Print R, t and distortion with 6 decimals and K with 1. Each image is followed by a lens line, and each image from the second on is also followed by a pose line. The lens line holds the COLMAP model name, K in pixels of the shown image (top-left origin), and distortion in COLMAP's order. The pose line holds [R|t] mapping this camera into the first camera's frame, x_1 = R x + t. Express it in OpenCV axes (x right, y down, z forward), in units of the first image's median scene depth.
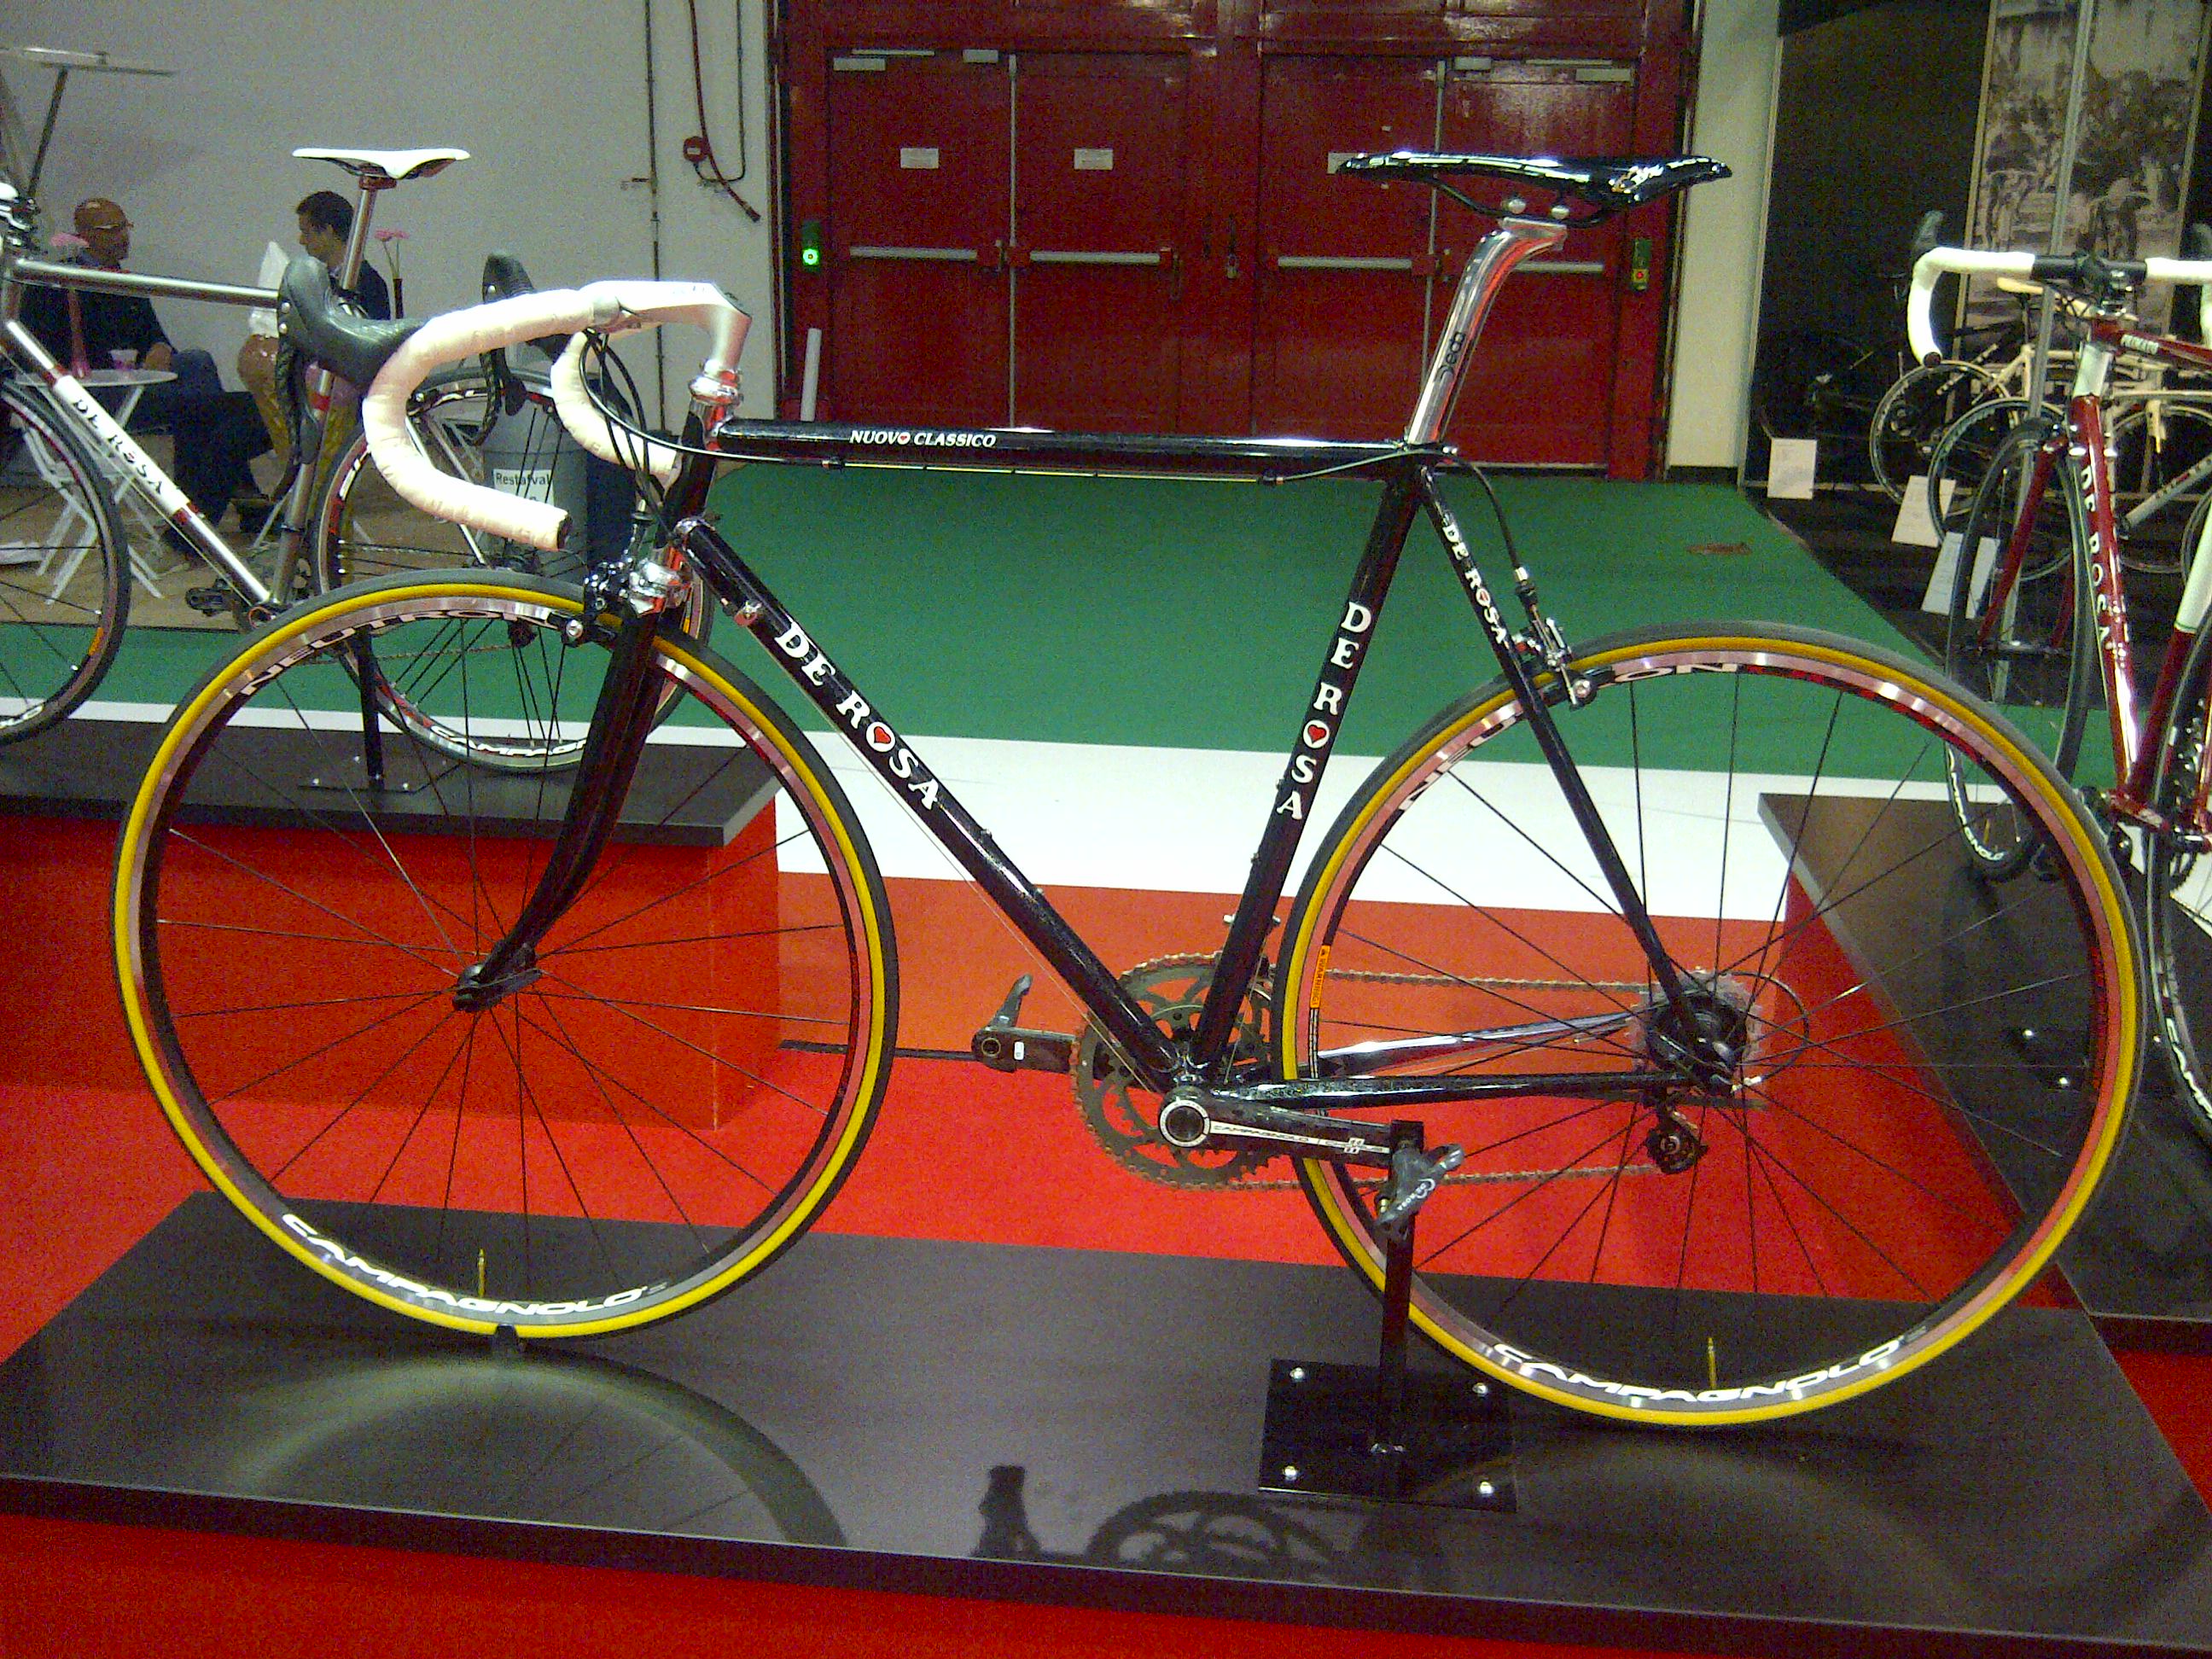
lens RADIAL K [[2264.4, 0, 1106.0], [0, 2264.4, 829.5], [0, 0, 1]] dist [0.097545, 0.000744]
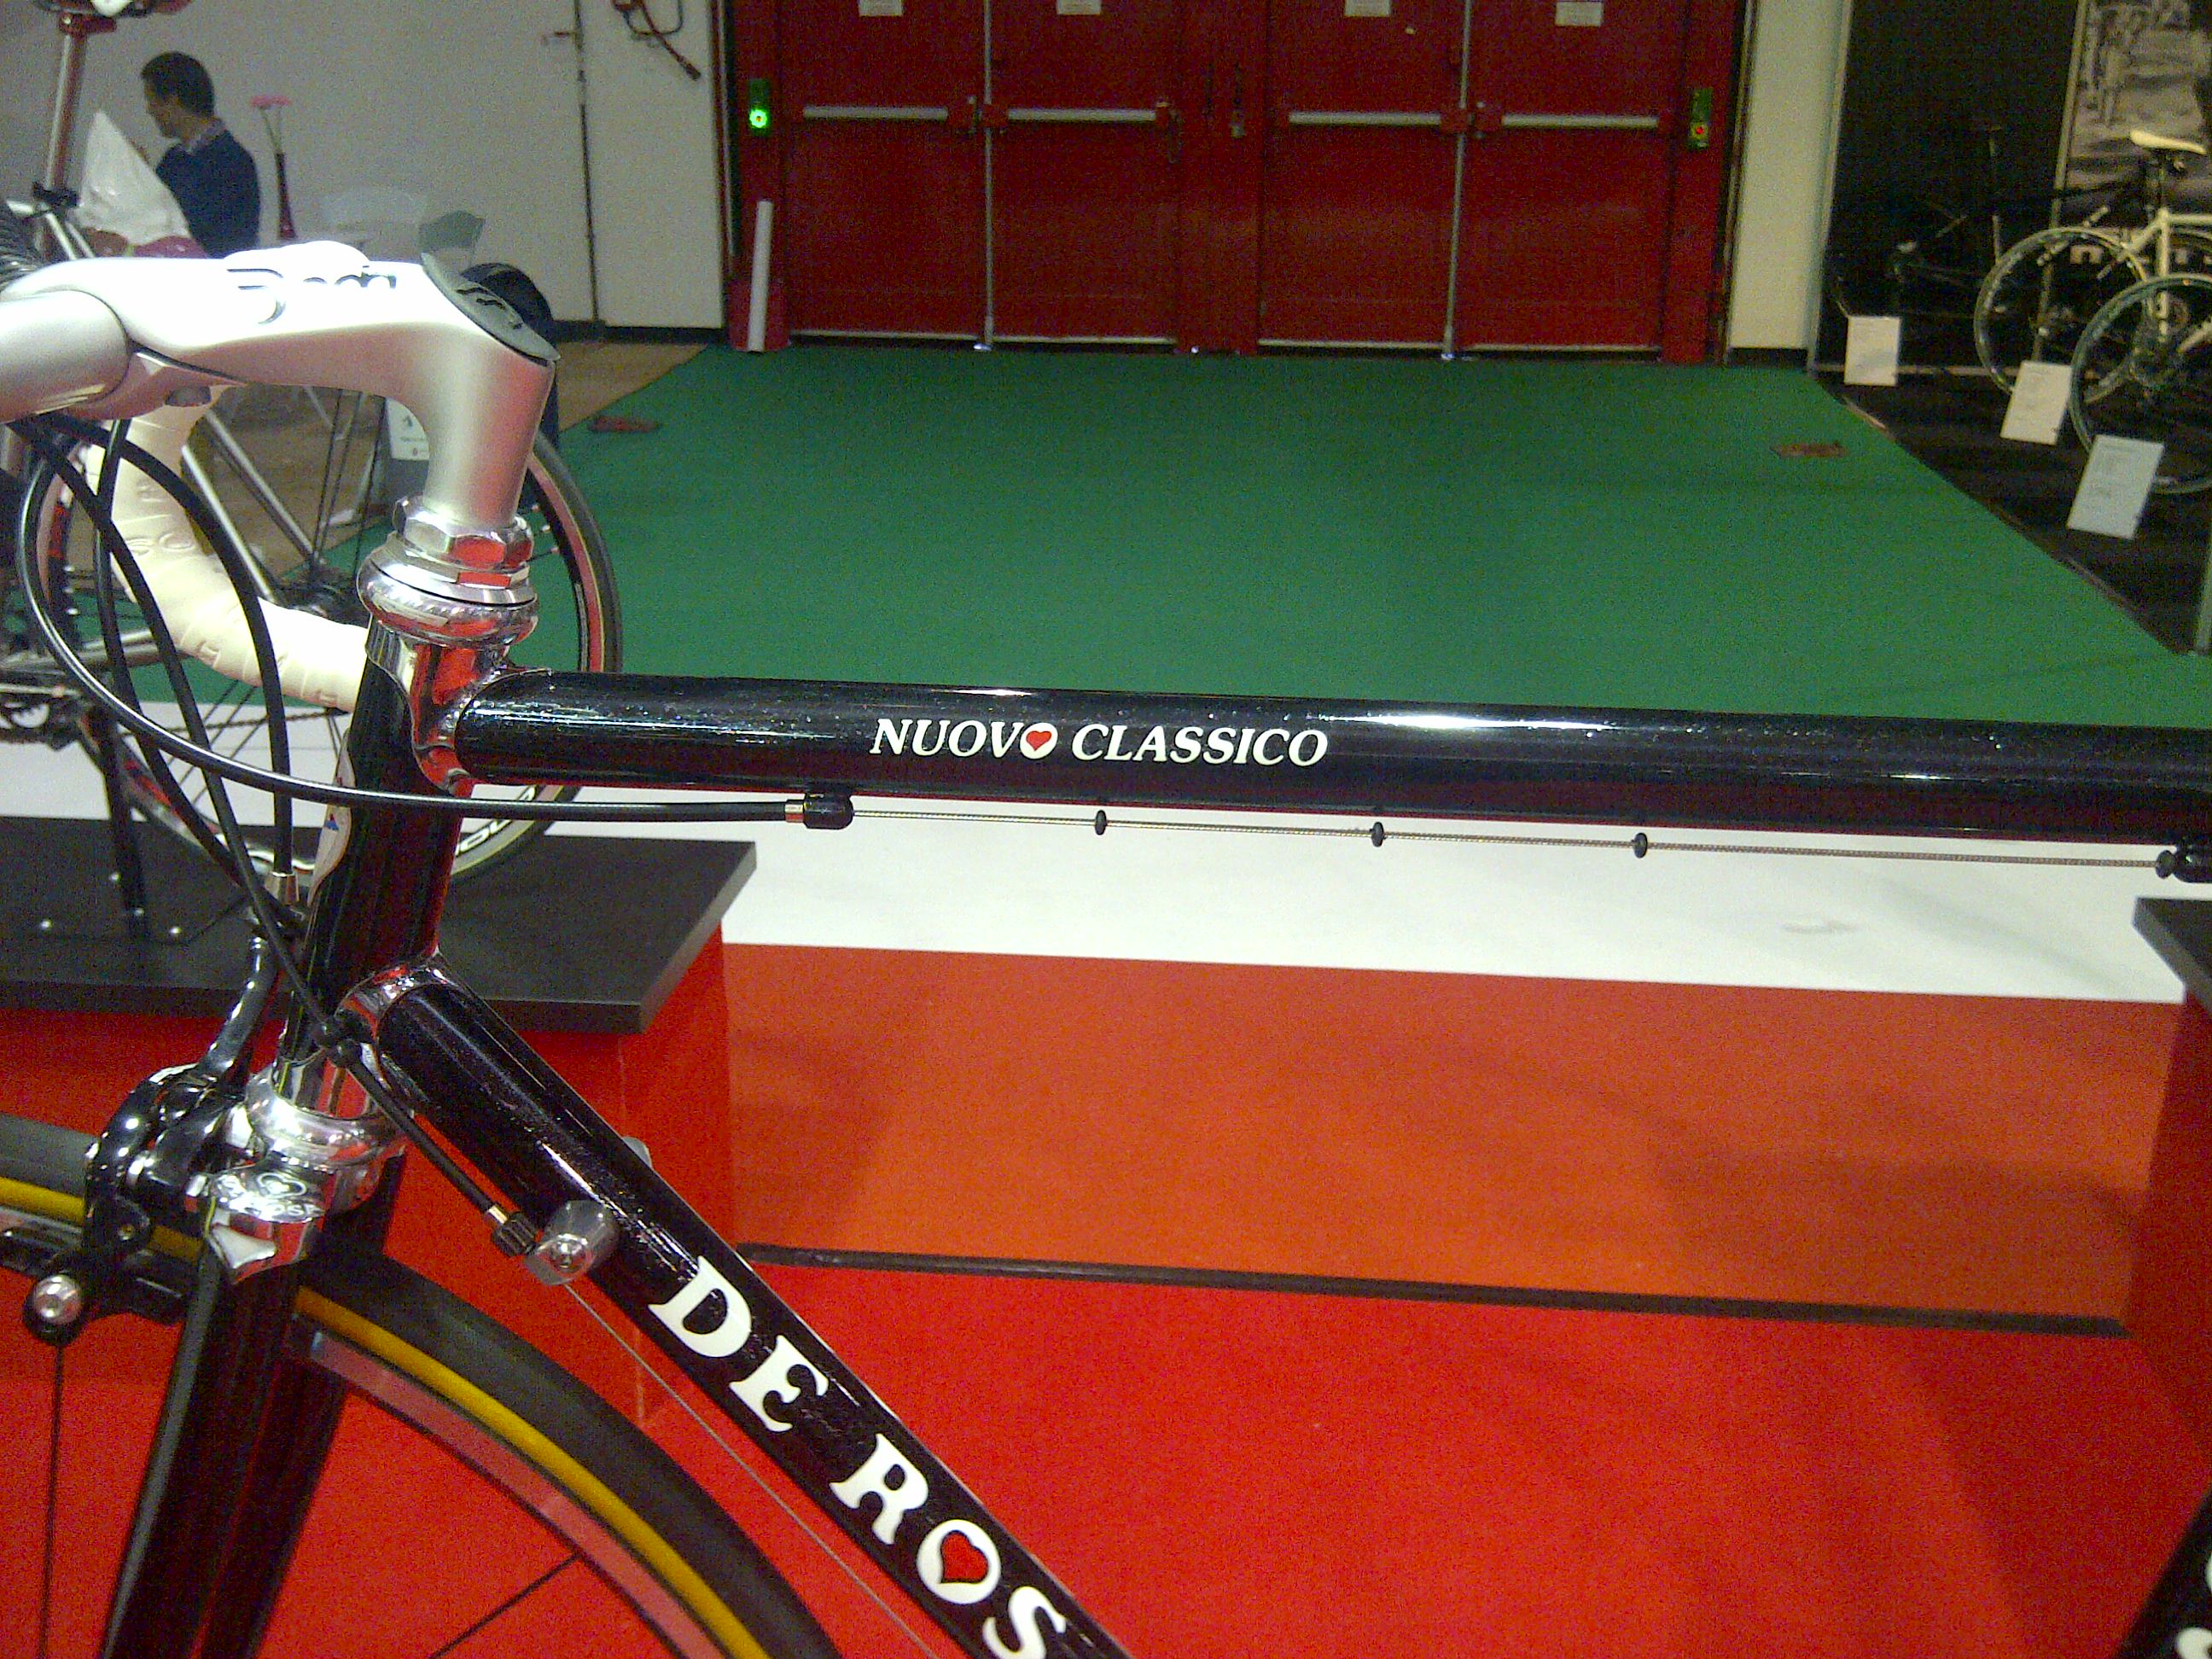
lens RADIAL K [[2257.8, 0, 1074.6], [0, 2257.8, 828.1], [0, 0, 1]] dist [0.000408, 0.103899]
pose [[0.999912, -0.012915, 0.003113, -0.014330], [0.012702, 0.998074, 0.060713, -0.030437], [-0.003891, -0.060668, 0.998150, 0.116093]]
